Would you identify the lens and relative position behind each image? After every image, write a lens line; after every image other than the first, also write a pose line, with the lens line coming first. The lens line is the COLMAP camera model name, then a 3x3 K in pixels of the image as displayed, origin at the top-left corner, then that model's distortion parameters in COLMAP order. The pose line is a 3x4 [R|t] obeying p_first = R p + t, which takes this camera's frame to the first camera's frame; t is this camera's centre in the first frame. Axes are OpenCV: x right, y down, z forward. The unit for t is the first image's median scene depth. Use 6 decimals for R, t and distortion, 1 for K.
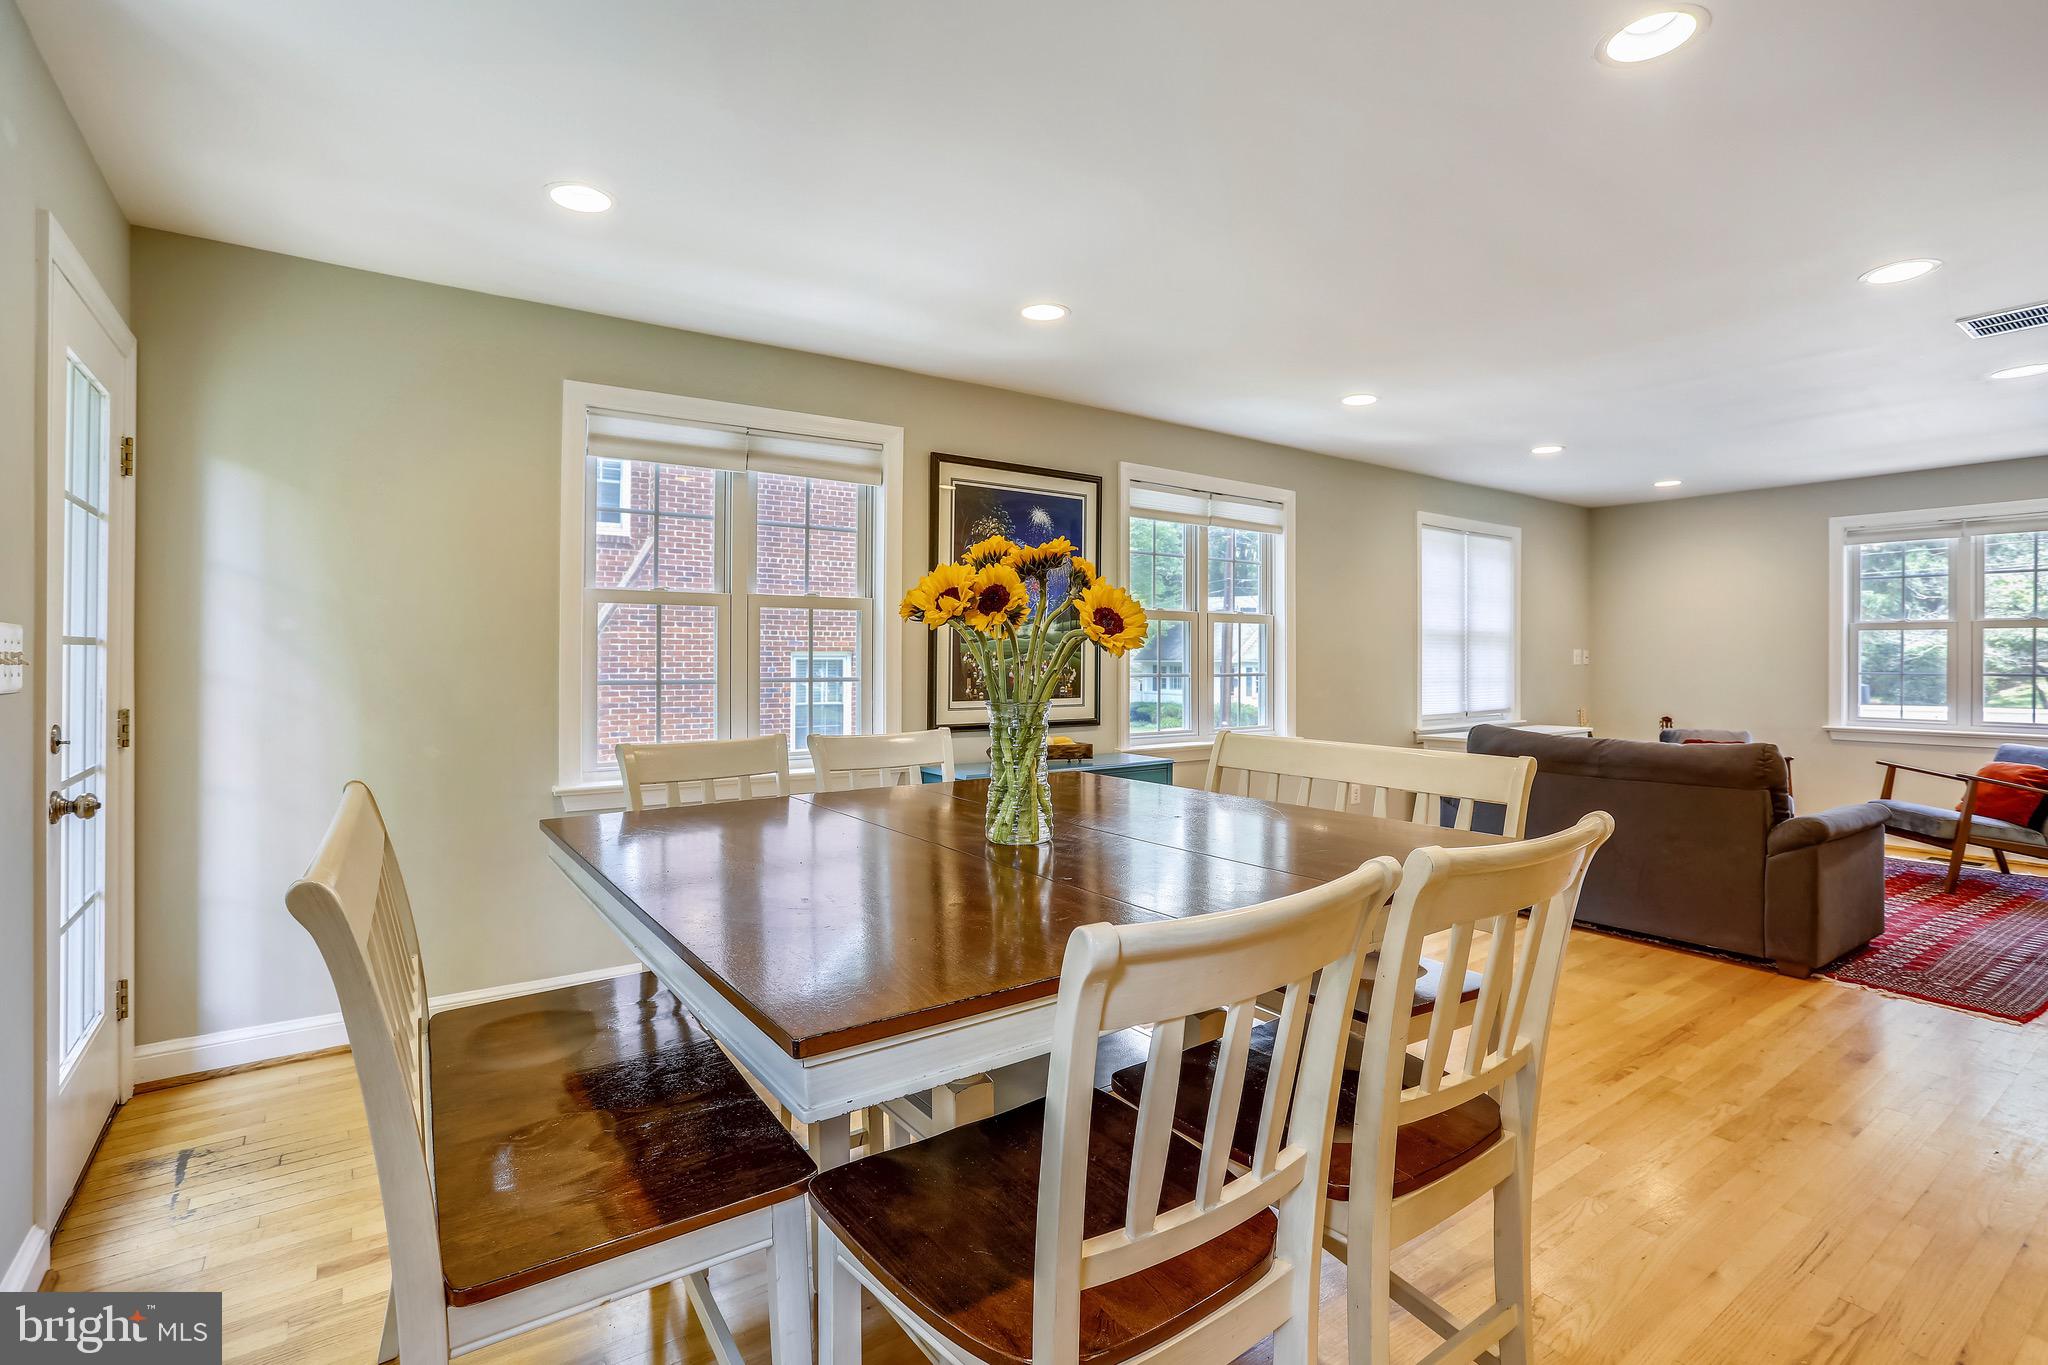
lens RADIAL K [[996.1, 0, 1021.8], [0, 996.1, 648.7], [0, 0, 1]] dist [-0.020063, 0.000283]
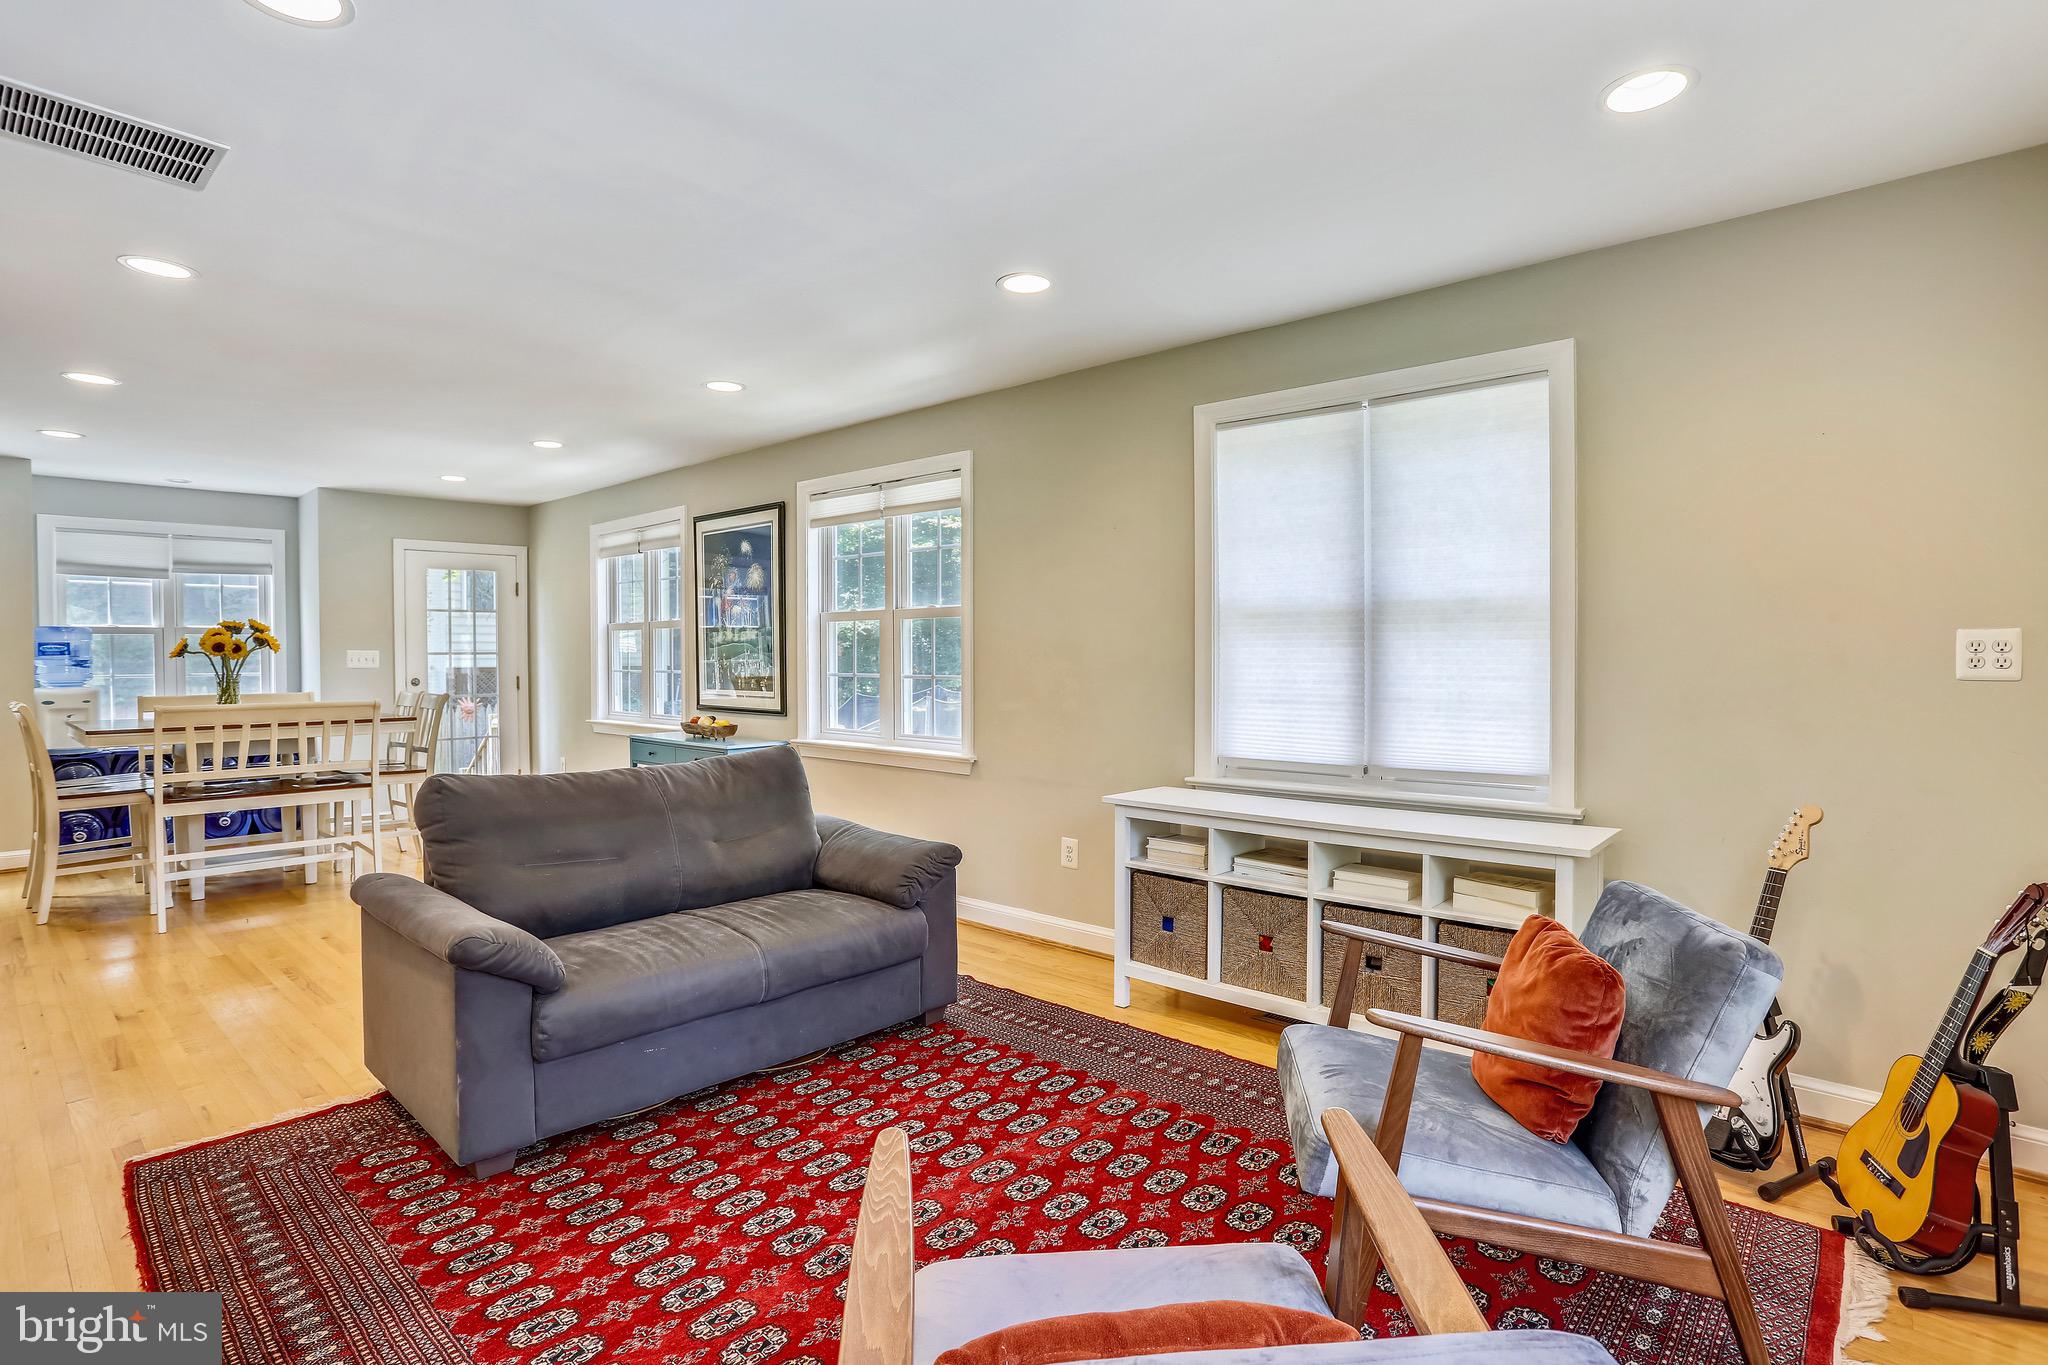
lens RADIAL K [[1015.7, 0, 1024.0], [0, 1015.7, 682.5], [0, 0, 1]] dist [-0.035822, -0.000120]
pose [[0.199922, 0.022845, -0.979545, 1.412671], [0.010590, 0.999619, 0.025475, 0.011487], [0.979755, -0.015466, 0.199604, 1.135669]]
